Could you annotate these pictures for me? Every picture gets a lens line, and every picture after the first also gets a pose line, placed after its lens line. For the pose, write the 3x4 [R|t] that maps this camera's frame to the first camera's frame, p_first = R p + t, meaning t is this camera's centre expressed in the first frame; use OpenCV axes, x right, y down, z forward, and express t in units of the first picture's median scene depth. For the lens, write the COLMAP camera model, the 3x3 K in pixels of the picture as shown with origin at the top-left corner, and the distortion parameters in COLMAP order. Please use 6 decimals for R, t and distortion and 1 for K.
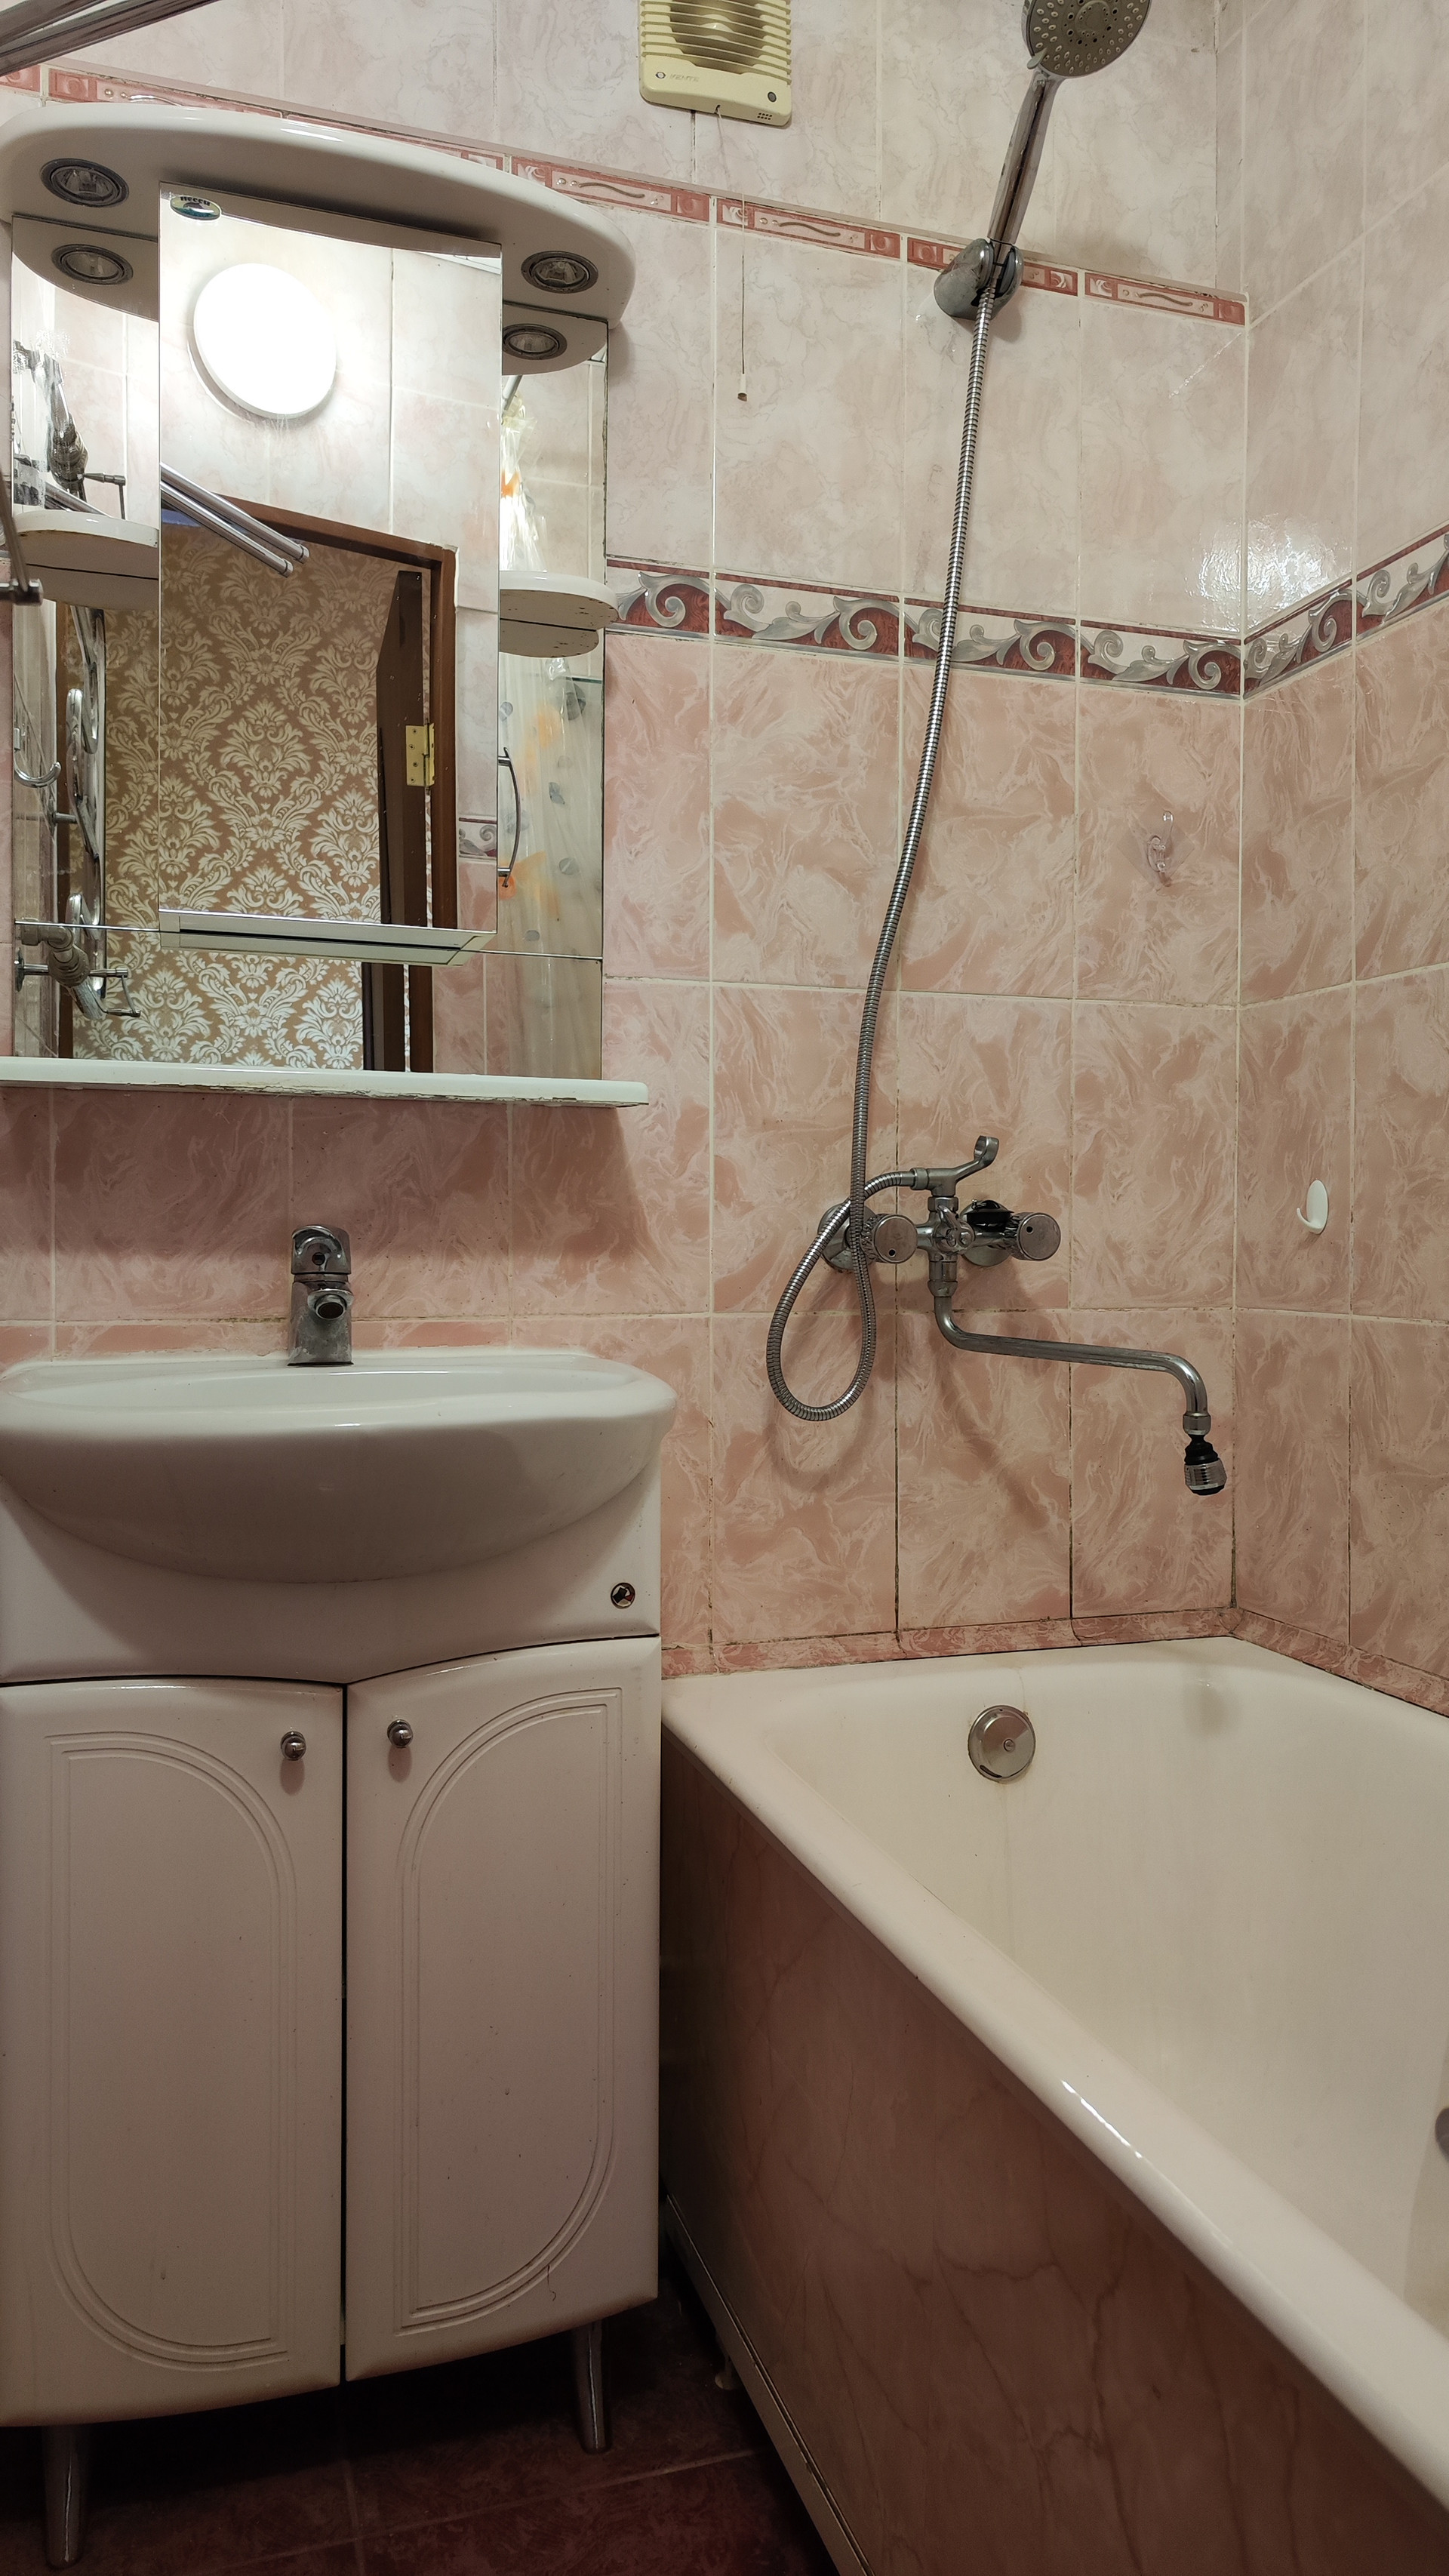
lens RADIAL K [[1745.7, 0, 723.7], [0, 1745.7, 1296.1], [0, 0, 1]] dist [0.011801, -0.034091]
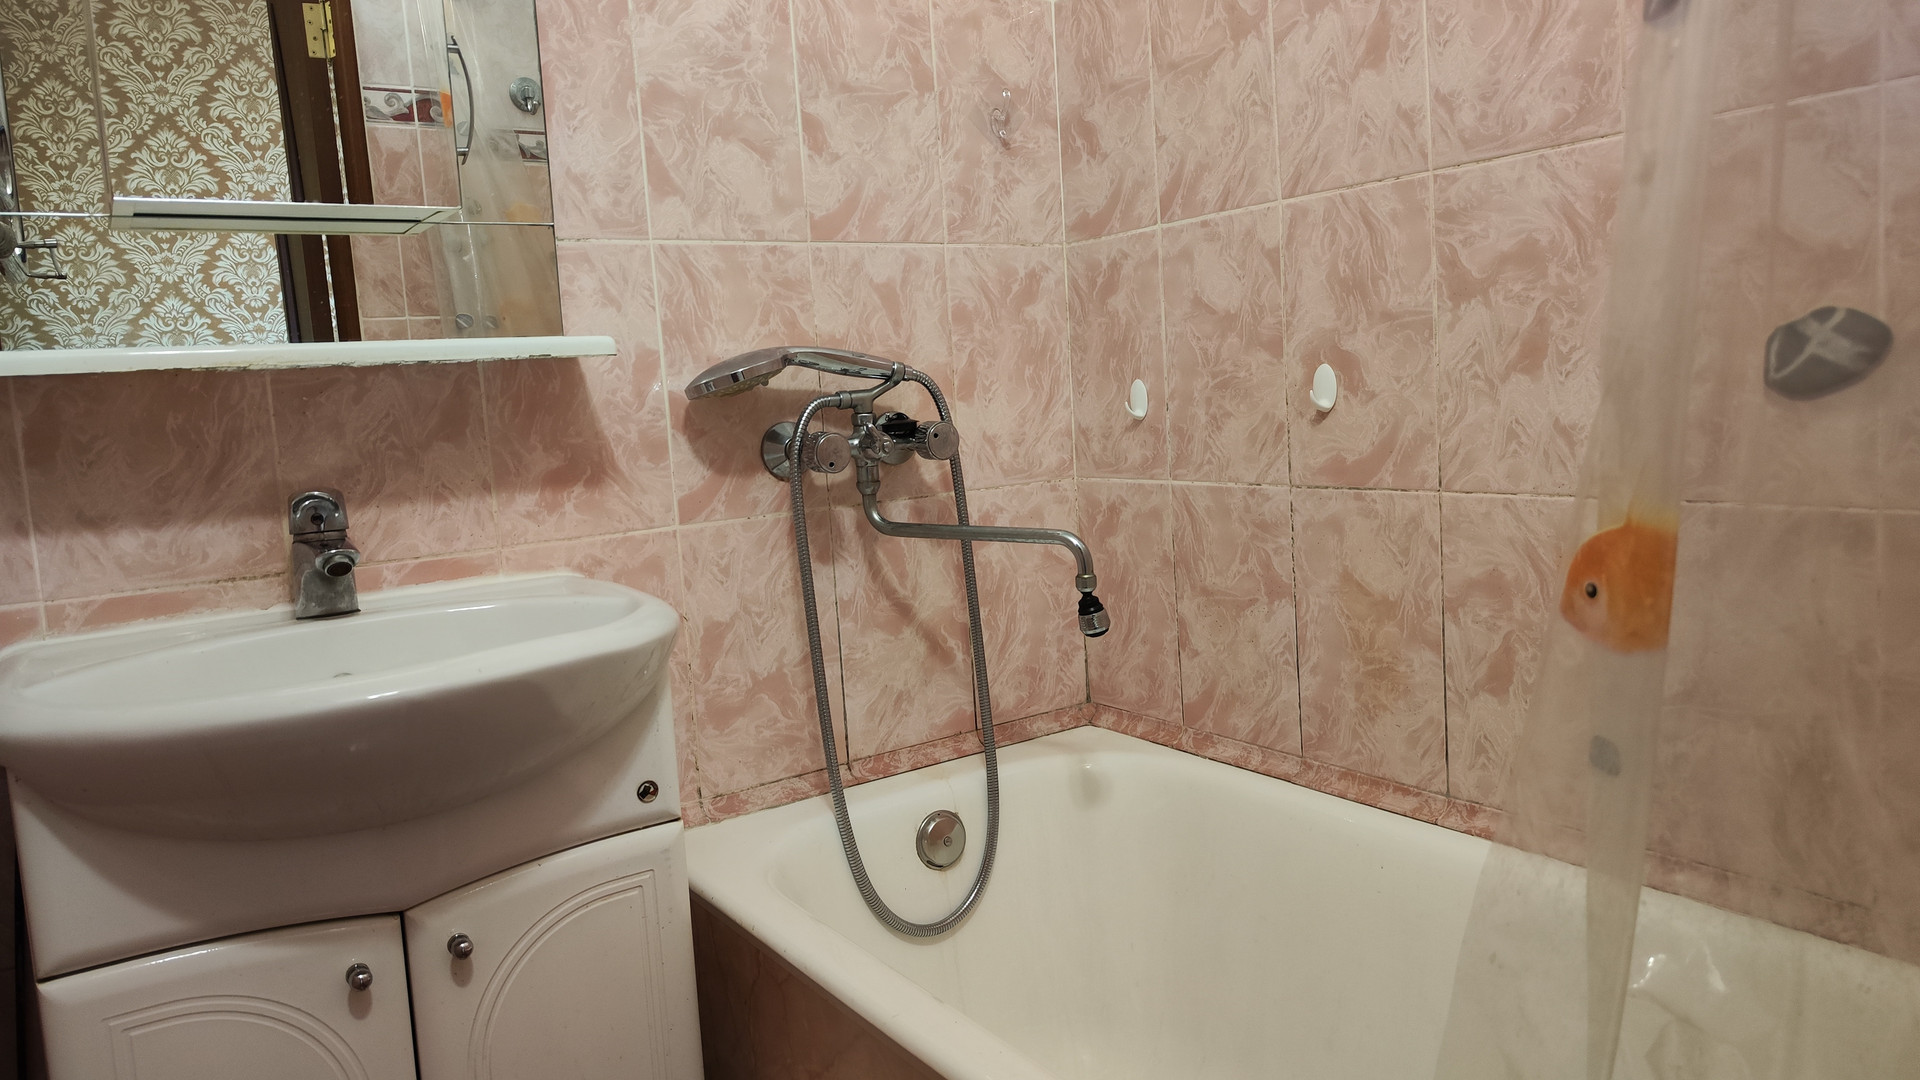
lens RADIAL K [[1301.2, 0, 969.4], [0, 1301.2, 533.1], [0, 0, 1]] dist [0.011801, -0.034091]
pose [[0.954953, -0.096922, 0.280484, -0.065696], [0.076252, 0.993568, 0.083717, -0.043843], [-0.286794, -0.058558, 0.956201, 0.104230]]
